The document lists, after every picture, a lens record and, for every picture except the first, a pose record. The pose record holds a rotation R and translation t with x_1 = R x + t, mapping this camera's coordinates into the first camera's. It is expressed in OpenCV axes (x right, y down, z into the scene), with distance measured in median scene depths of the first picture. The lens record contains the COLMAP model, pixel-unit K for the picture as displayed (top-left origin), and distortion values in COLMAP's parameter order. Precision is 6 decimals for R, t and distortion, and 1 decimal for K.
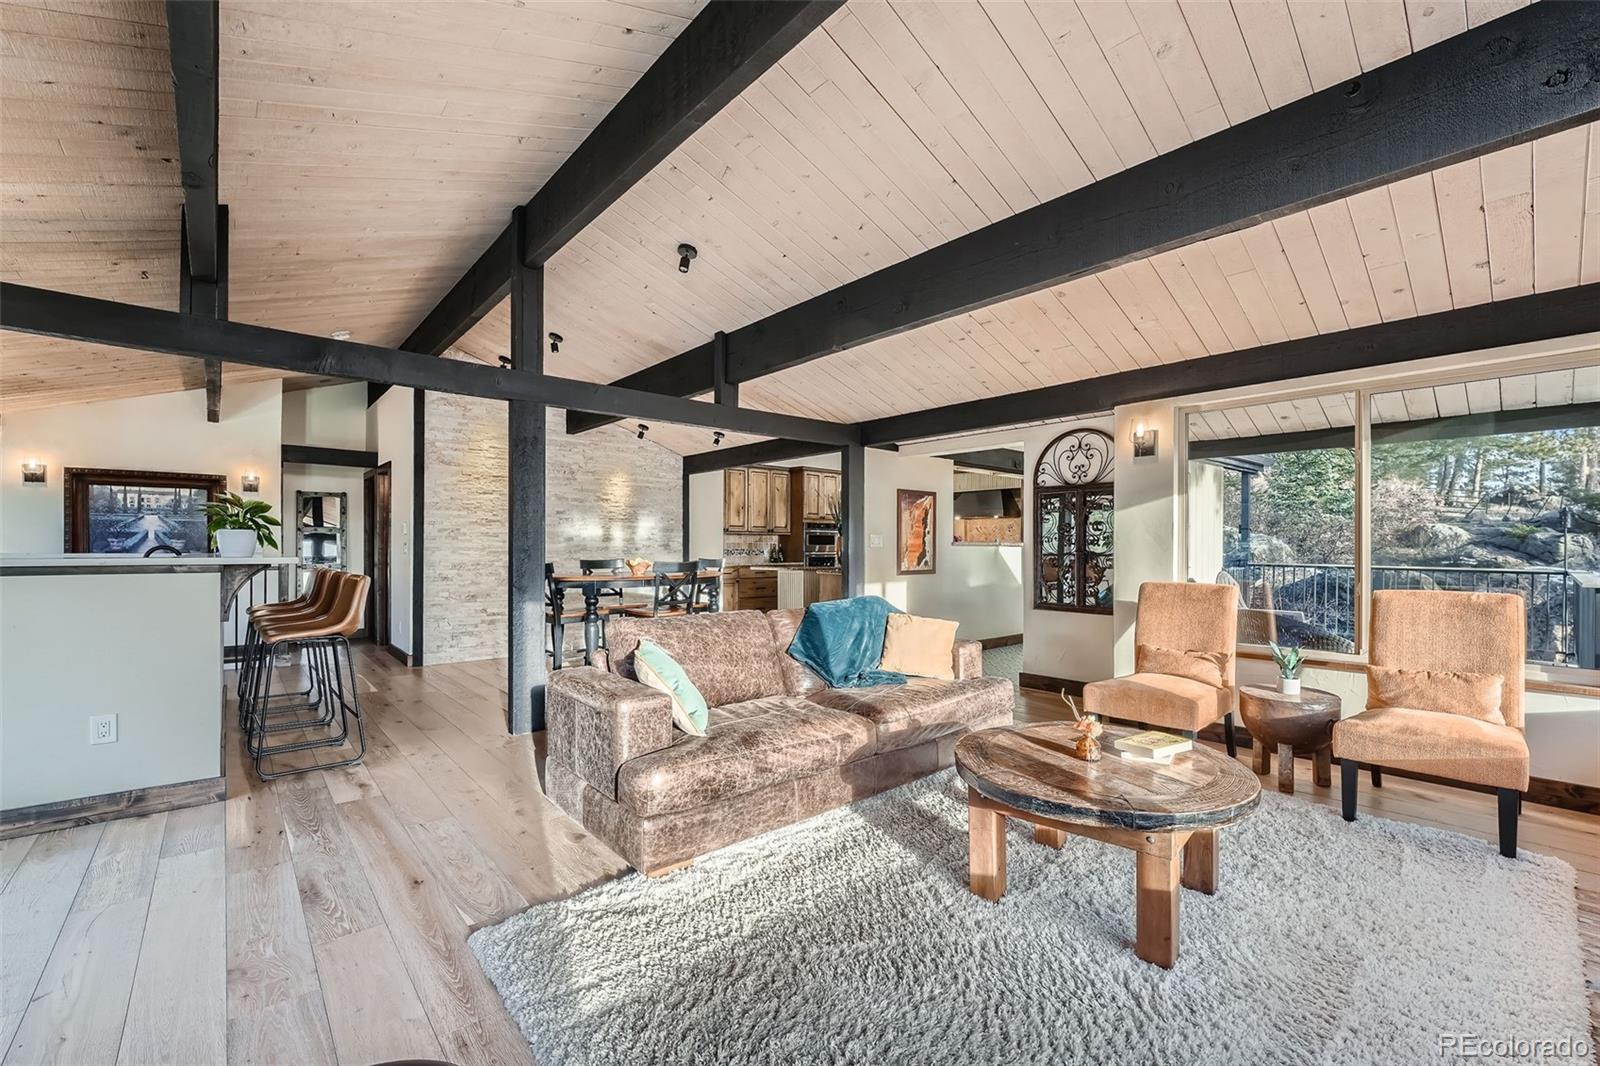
lens RADIAL K [[682.1, 0, 802.7], [0, 682.1, 542.3], [0, 0, 1]] dist [-0.001082, -0.000088]
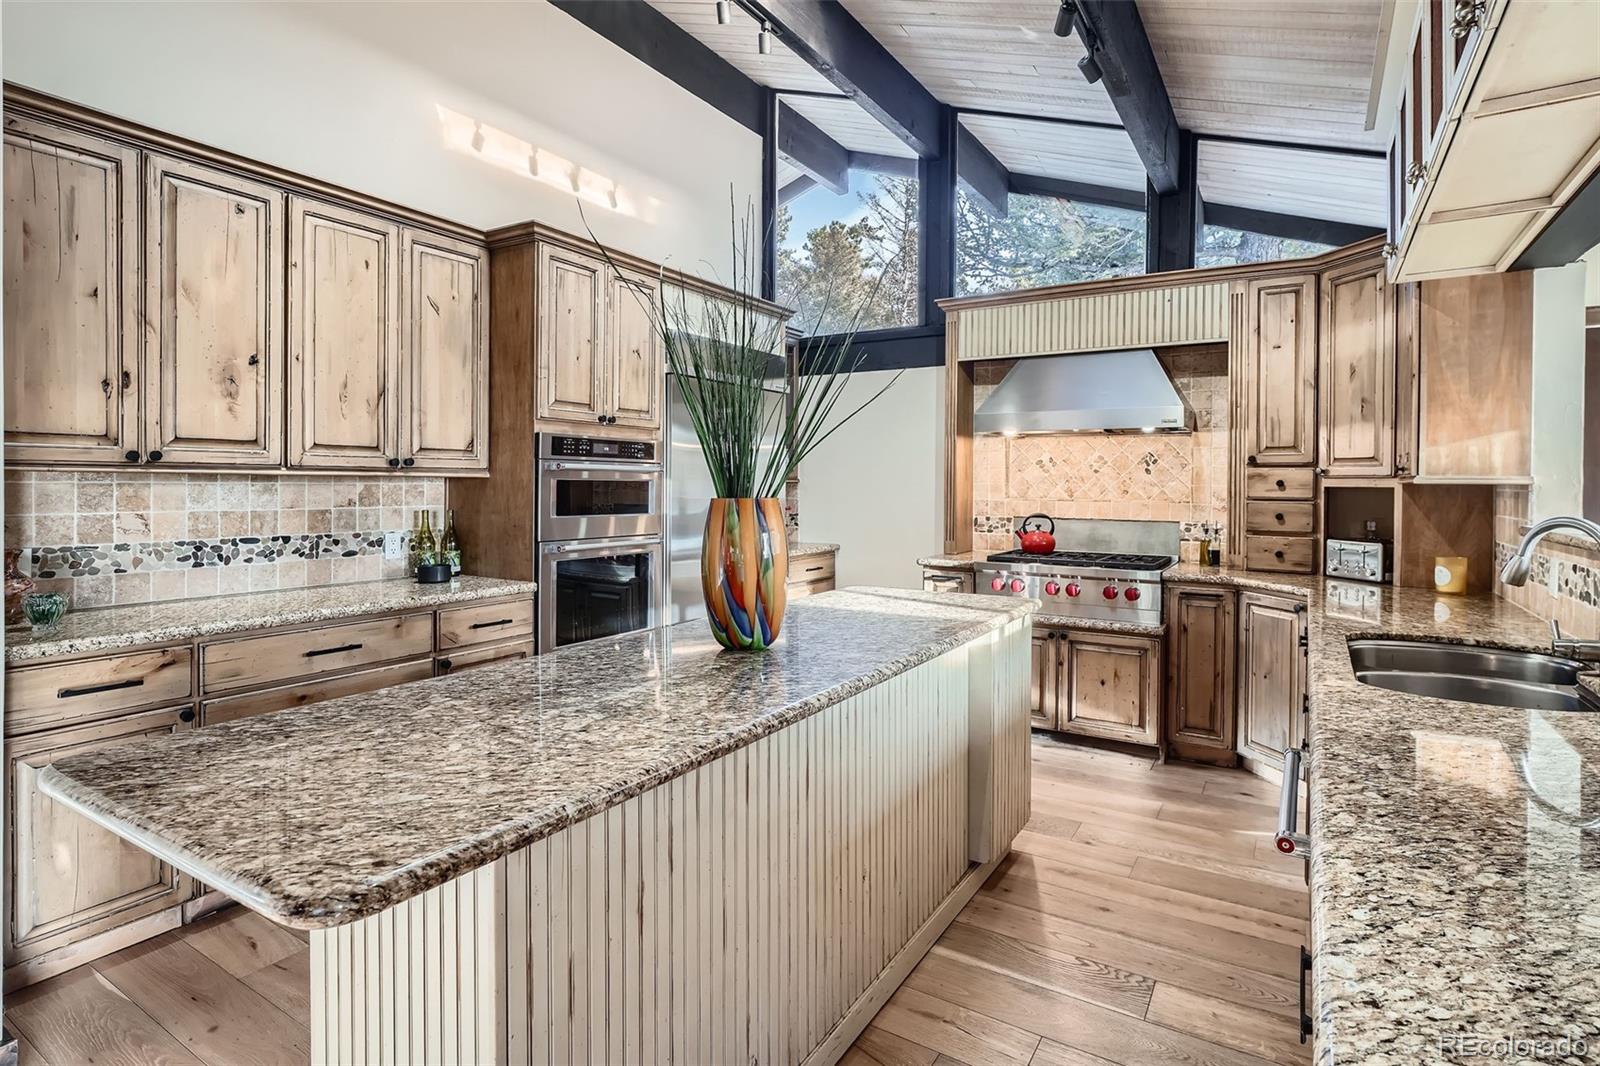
lens RADIAL K [[812.0, 0, 800.5], [0, 812.0, 490.7], [0, 0, 1]] dist [-0.014117, 0.000926]
pose [[0.955647, -0.001425, 0.294510, 0.006395], [-0.003268, 0.999875, 0.015443, -0.011596], [-0.294495, -0.015721, 0.955524, 0.652407]]
